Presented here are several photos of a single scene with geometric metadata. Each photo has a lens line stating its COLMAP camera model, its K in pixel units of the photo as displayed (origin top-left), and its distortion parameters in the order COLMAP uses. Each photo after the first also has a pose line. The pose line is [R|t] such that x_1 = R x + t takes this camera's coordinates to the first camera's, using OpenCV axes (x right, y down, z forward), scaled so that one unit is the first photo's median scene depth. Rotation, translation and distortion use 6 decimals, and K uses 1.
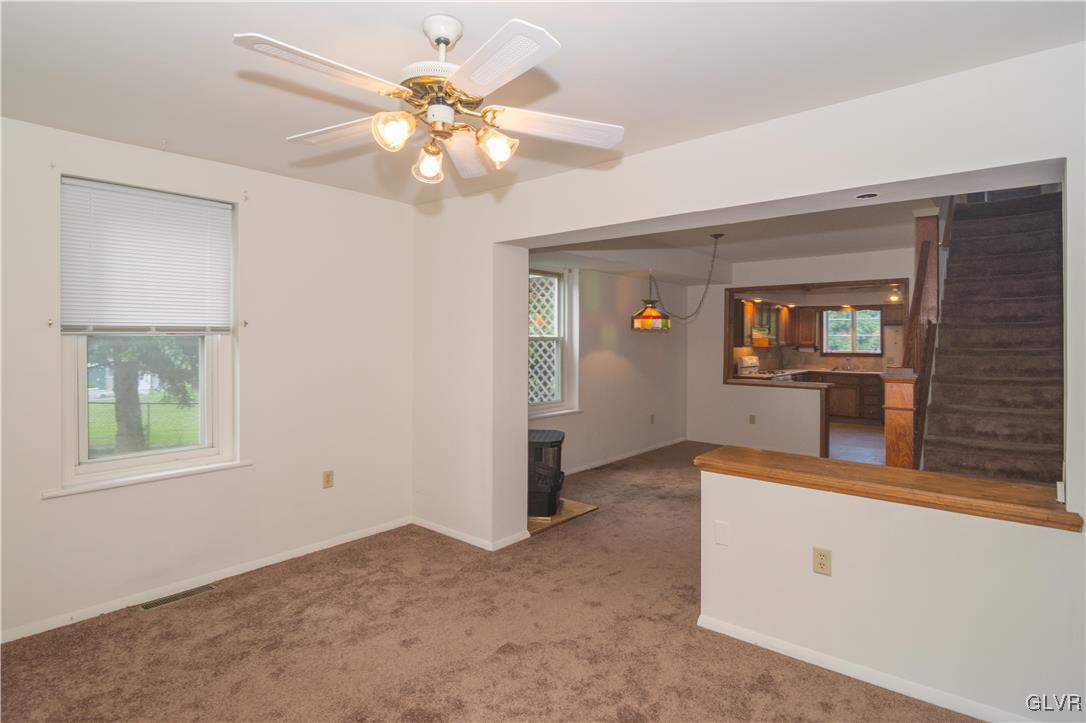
lens RADIAL K [[531.4, 0, 549.4], [0, 531.4, 350.3], [0, 0, 1]] dist [-0.022472, -0.004101]
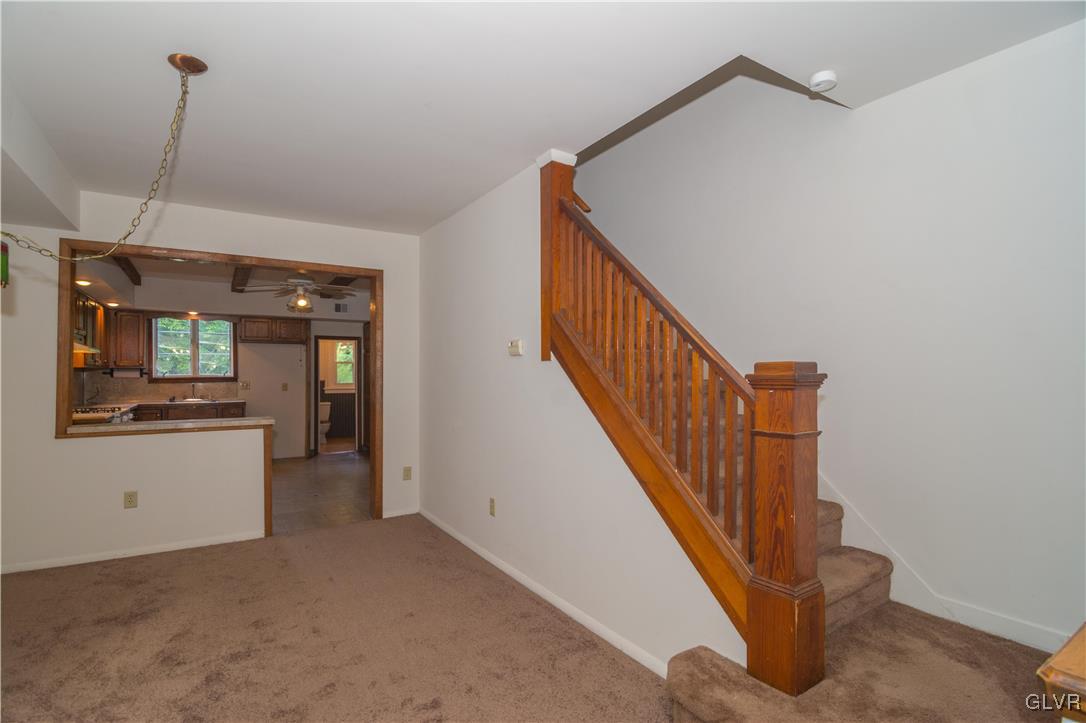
lens RADIAL K [[531.4, 0, 526.5], [0, 531.4, 372.5], [0, 0, 1]] dist [-0.022472, -0.004101]
pose [[0.307374, -0.007838, 0.951557, 0.011080], [0.027172, 0.999631, -0.000543, 0.012140], [-0.951201, 0.026022, 0.307473, 0.344523]]
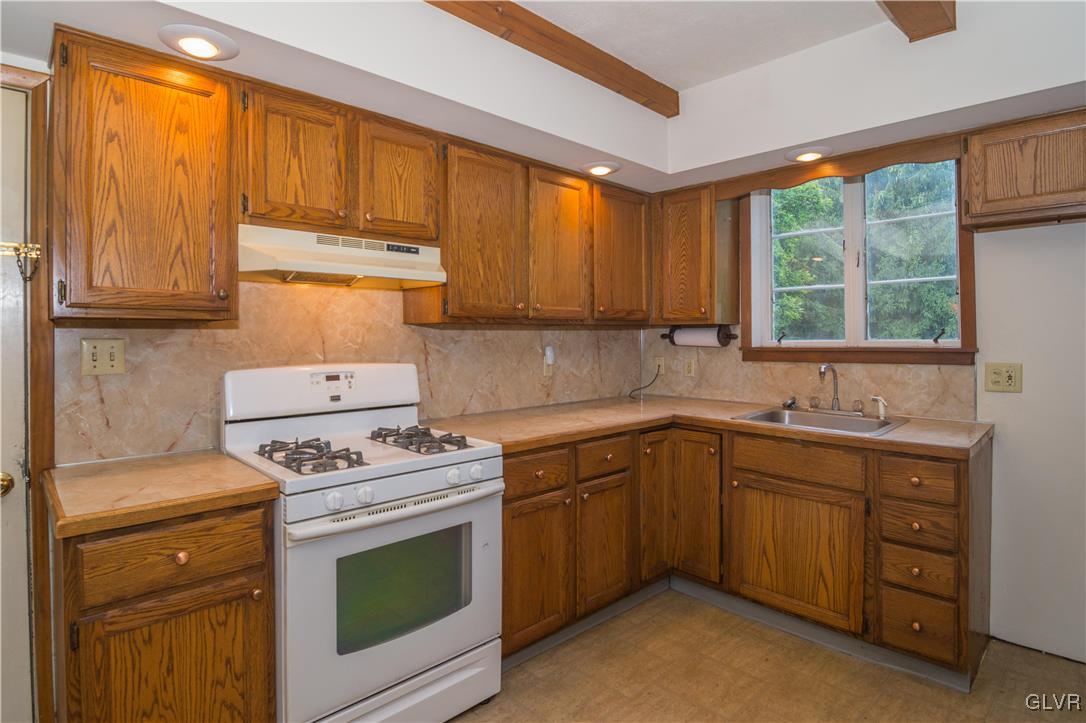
lens RADIAL K [[531.4, 0, 551.9], [0, 531.4, 338.5], [0, 0, 1]] dist [-0.022472, -0.004101]
pose [[0.994731, -0.009038, -0.102119, 0.477572], [0.006980, 0.999766, -0.020496, 0.005368], [0.102280, 0.019675, 0.994561, 0.759328]]
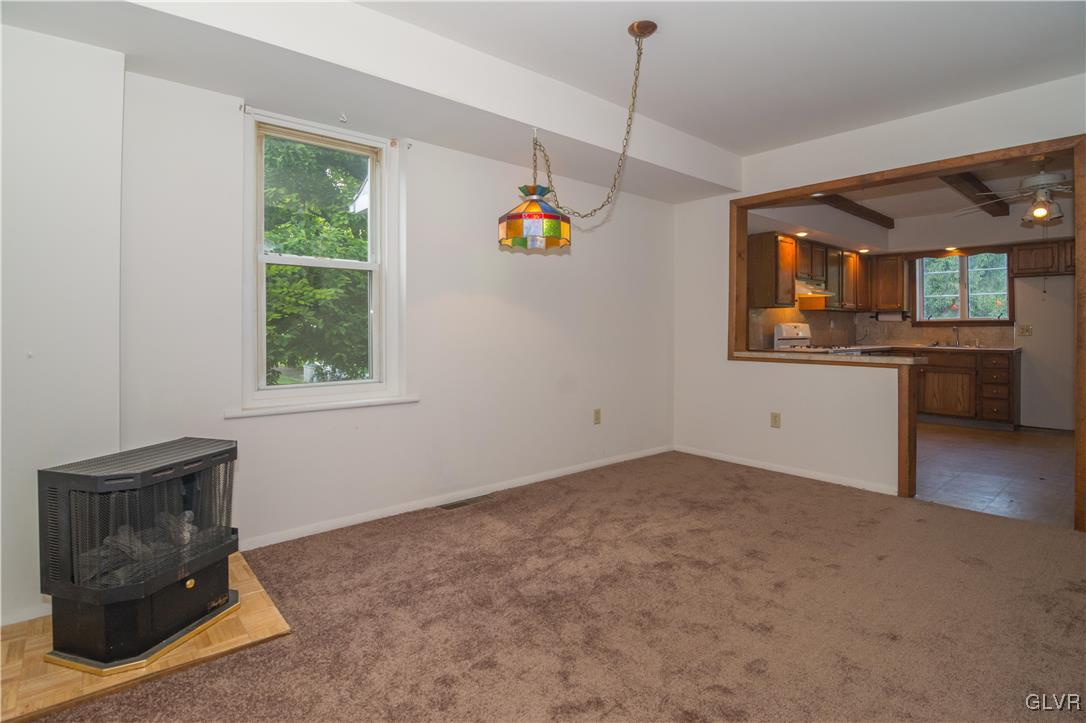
lens RADIAL K [[531.4, 0, 551.3], [0, 531.4, 330.7], [0, 0, 1]] dist [-0.022472, -0.004101]
pose [[0.989510, -0.002001, -0.144449, 0.163927], [-0.000531, 0.999847, -0.017492, 0.031128], [0.144461, 0.017386, 0.989358, 0.284842]]
